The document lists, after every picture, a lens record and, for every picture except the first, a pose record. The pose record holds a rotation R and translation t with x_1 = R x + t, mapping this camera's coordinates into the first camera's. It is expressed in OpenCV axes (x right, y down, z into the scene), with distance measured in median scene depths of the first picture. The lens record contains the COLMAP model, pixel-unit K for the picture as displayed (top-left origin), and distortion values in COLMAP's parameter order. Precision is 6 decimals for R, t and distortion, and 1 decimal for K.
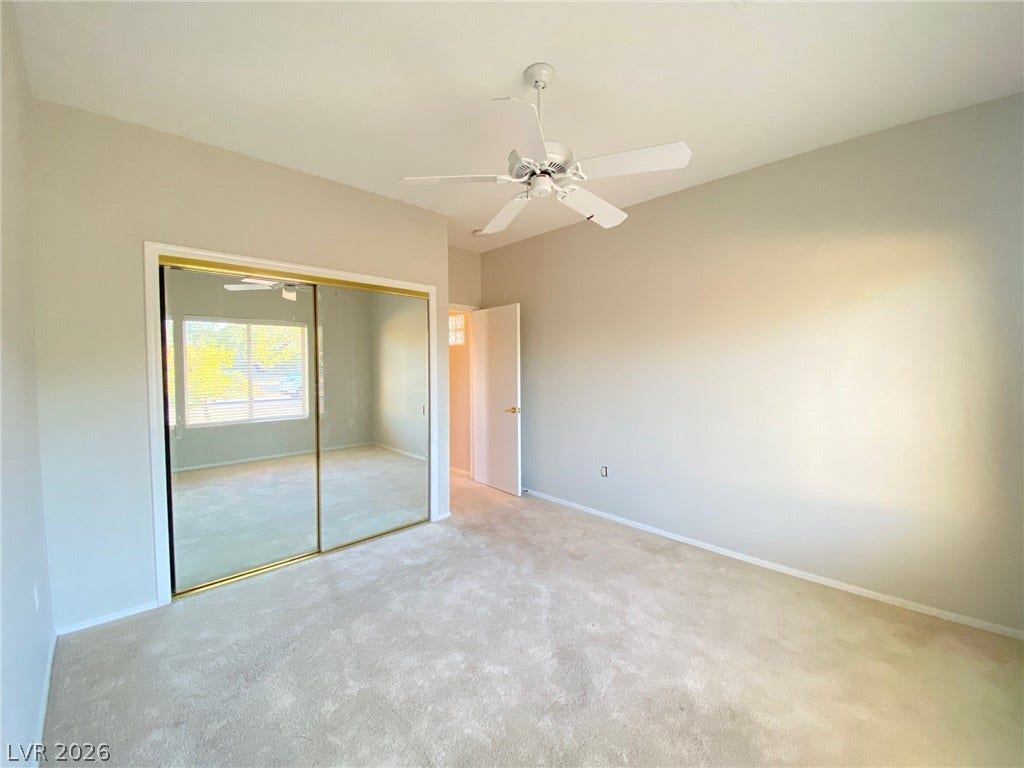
lens RADIAL K [[416.8, 0, 511.9], [0, 416.8, 382.9], [0, 0, 1]] dist [0.022604, -0.021491]
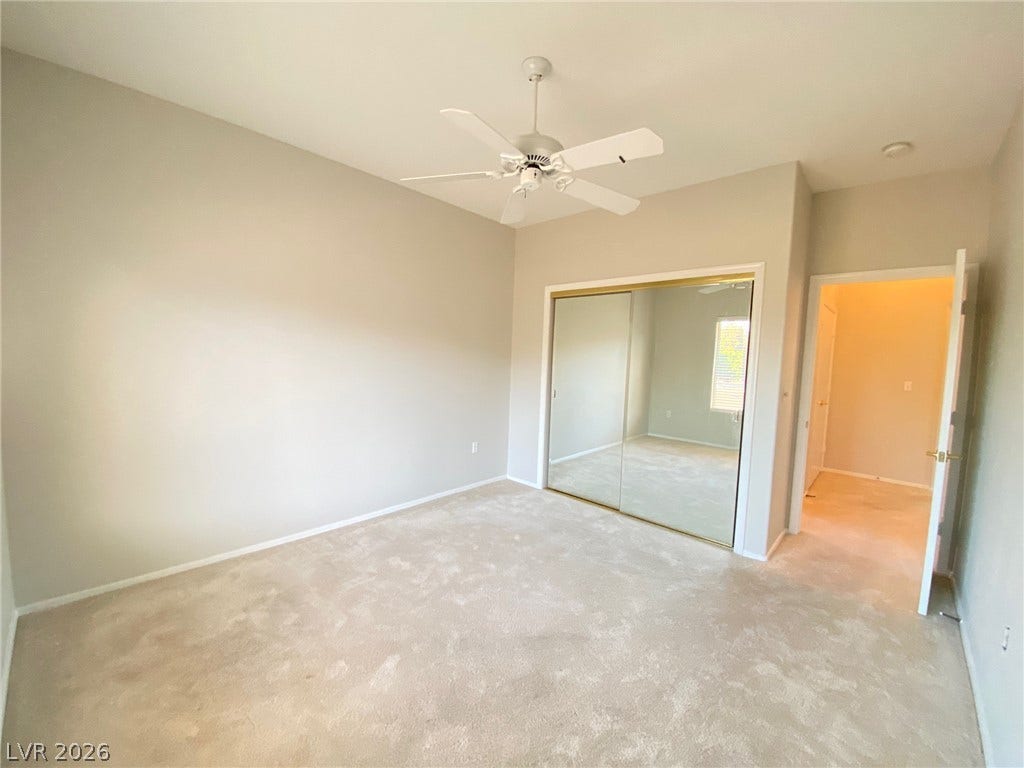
lens RADIAL K [[416.8, 0, 511.9], [0, 416.8, 382.9], [0, 0, 1]] dist [0.022604, -0.021491]
pose [[0.039968, 0.067985, -0.996885, 0.636894], [-0.082714, 0.994484, 0.064505, -0.017751], [0.995772, 0.079879, 0.045371, 0.538235]]
